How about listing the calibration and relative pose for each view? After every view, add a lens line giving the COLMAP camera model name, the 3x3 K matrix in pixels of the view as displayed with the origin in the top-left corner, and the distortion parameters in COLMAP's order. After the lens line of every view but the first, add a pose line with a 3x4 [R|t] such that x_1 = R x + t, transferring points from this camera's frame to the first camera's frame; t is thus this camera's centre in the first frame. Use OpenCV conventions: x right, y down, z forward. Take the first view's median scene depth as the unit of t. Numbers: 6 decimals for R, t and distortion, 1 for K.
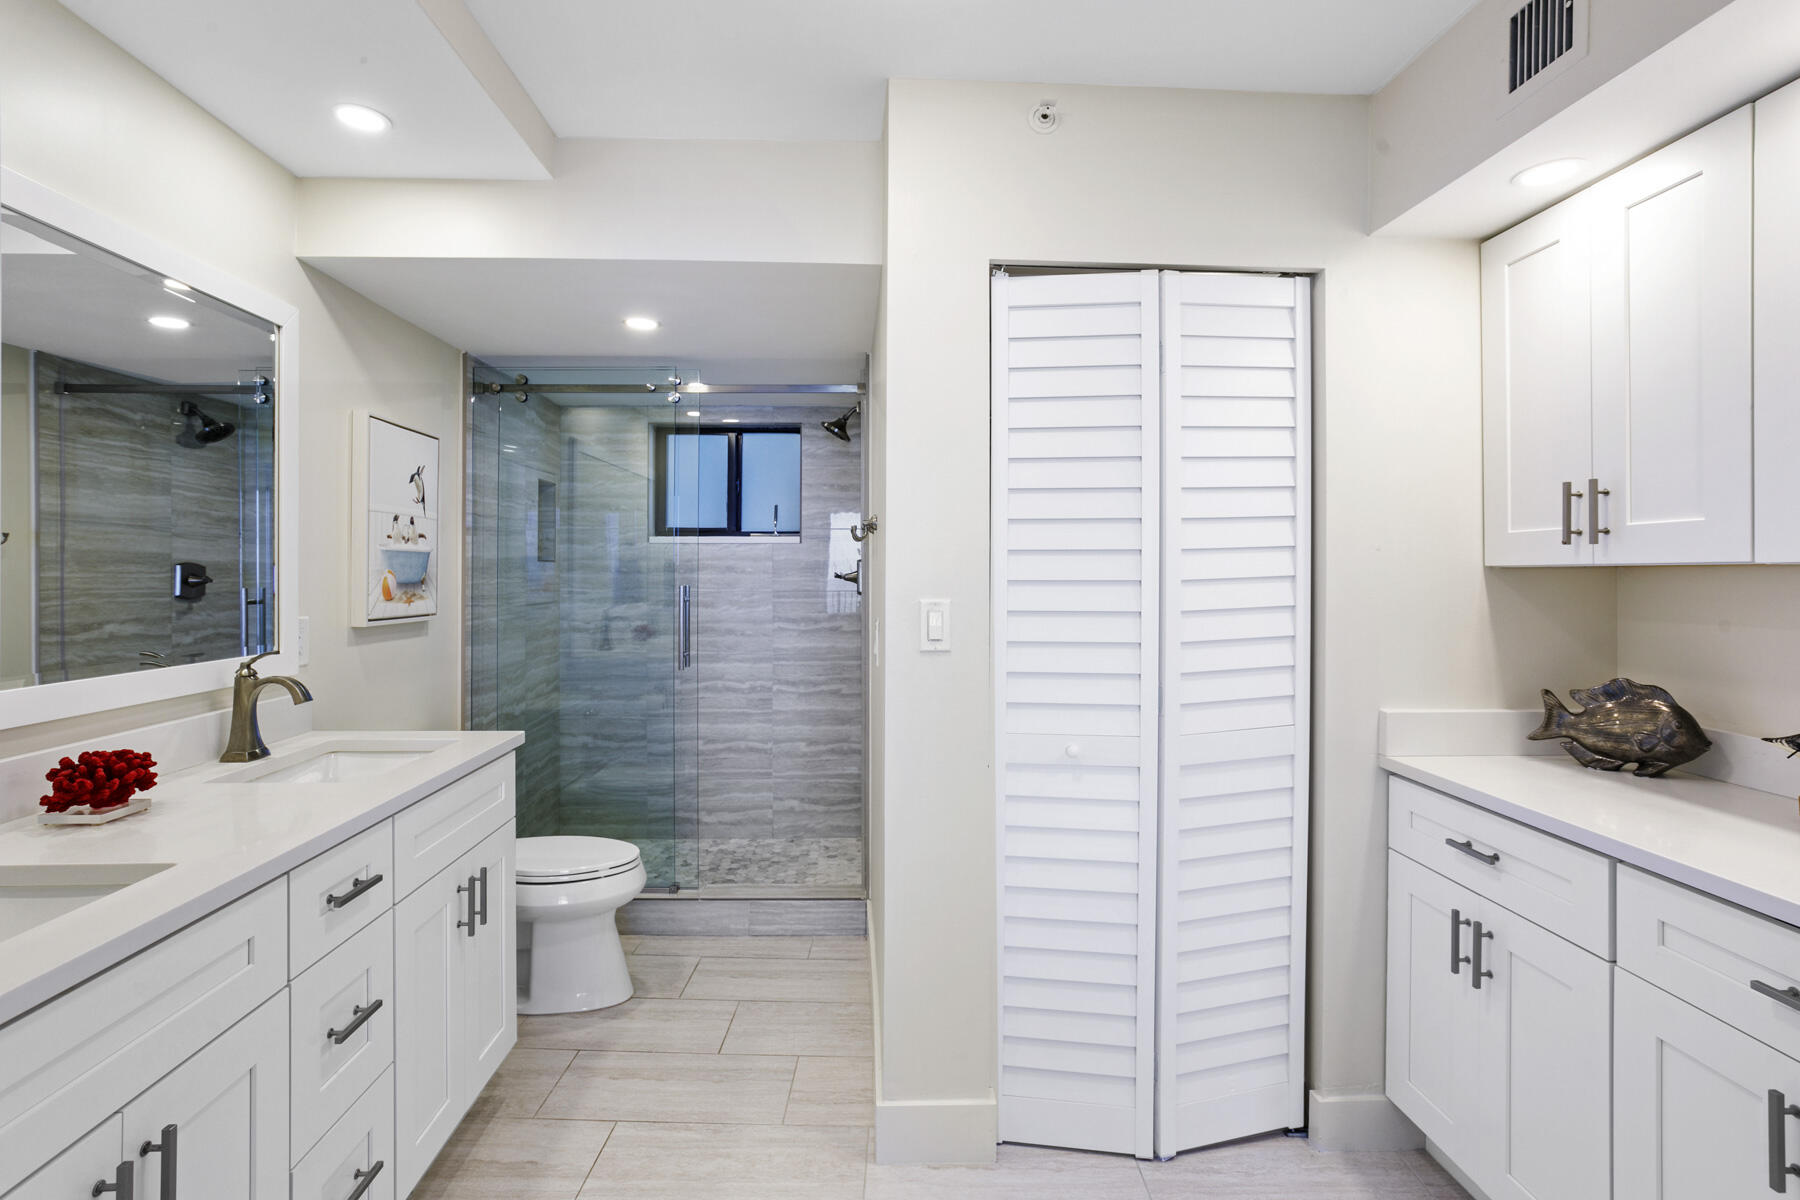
lens RADIAL K [[909.5, 0, 914.0], [0, 909.5, 562.0], [0, 0, 1]] dist [-0.043484, 0.026325]
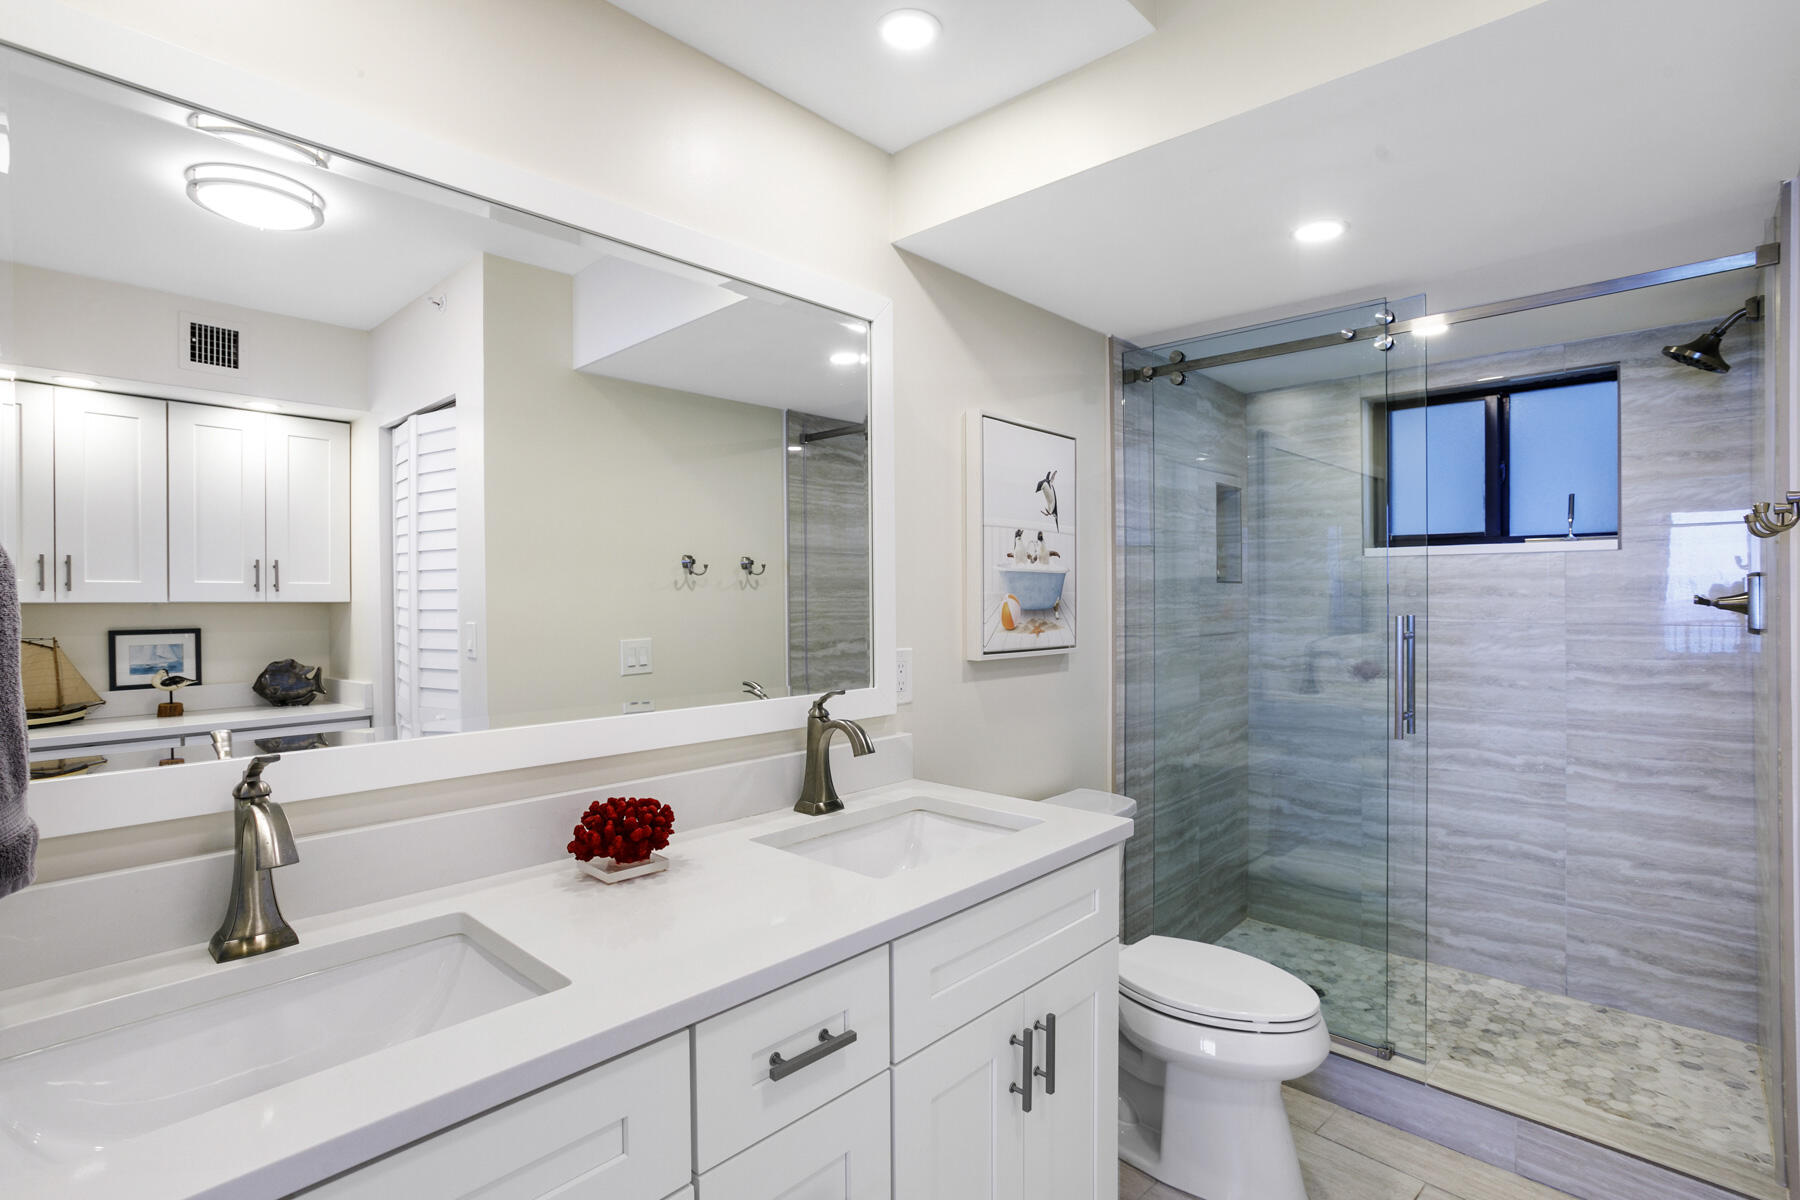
lens RADIAL K [[909.5, 0, 870.3], [0, 909.5, 596.8], [0, 0, 1]] dist [-0.043484, 0.026325]
pose [[0.681768, -0.001572, -0.731567, -0.037303], [0.011996, 0.999887, 0.009031, 0.001257], [0.731470, -0.014933, 0.681710, 0.283504]]
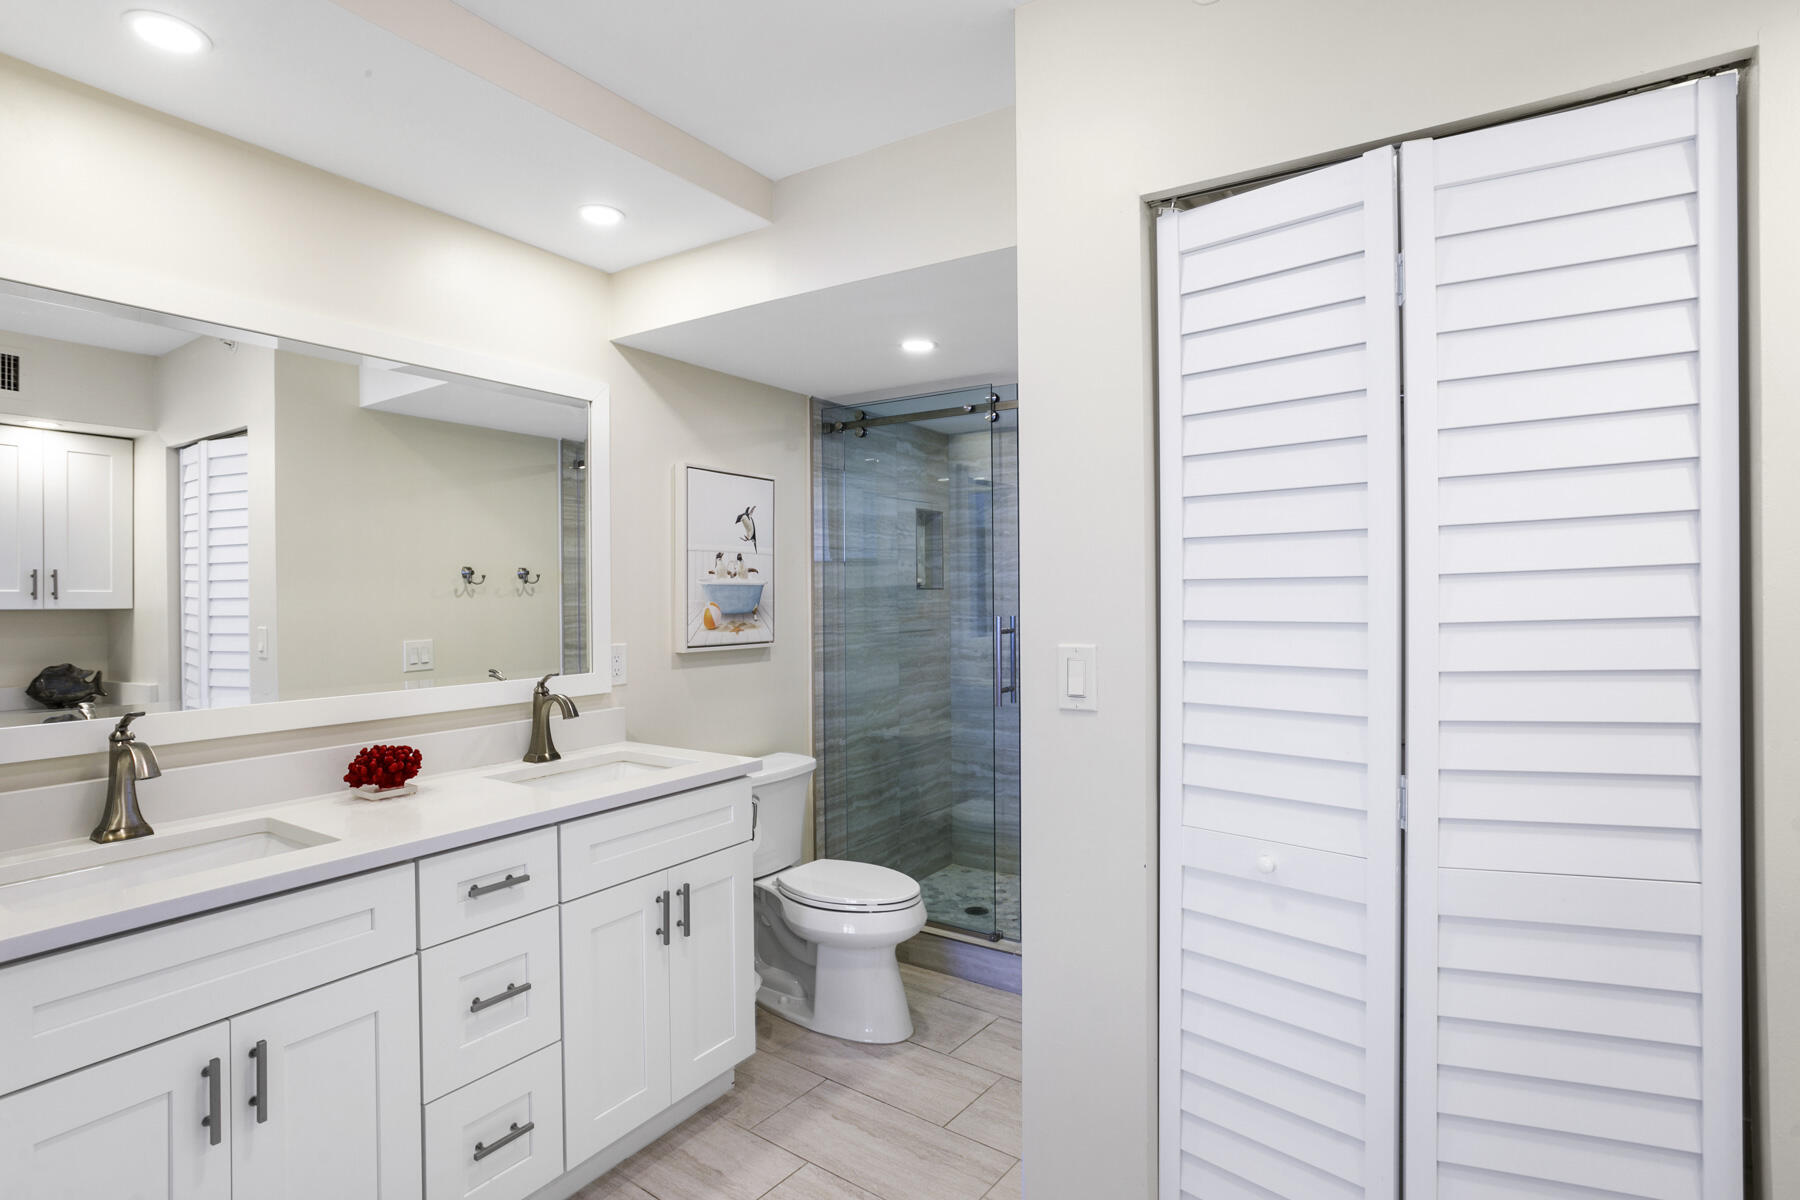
lens RADIAL K [[938.5, 0, 868.0], [0, 938.5, 586.7], [0, 0, 1]] dist [-0.034314, 0.021279]
pose [[0.797905, -0.010492, -0.602692, 0.253558], [0.013993, 0.999901, 0.001119, -0.008373], [0.602621, -0.009326, 0.797973, 0.165518]]
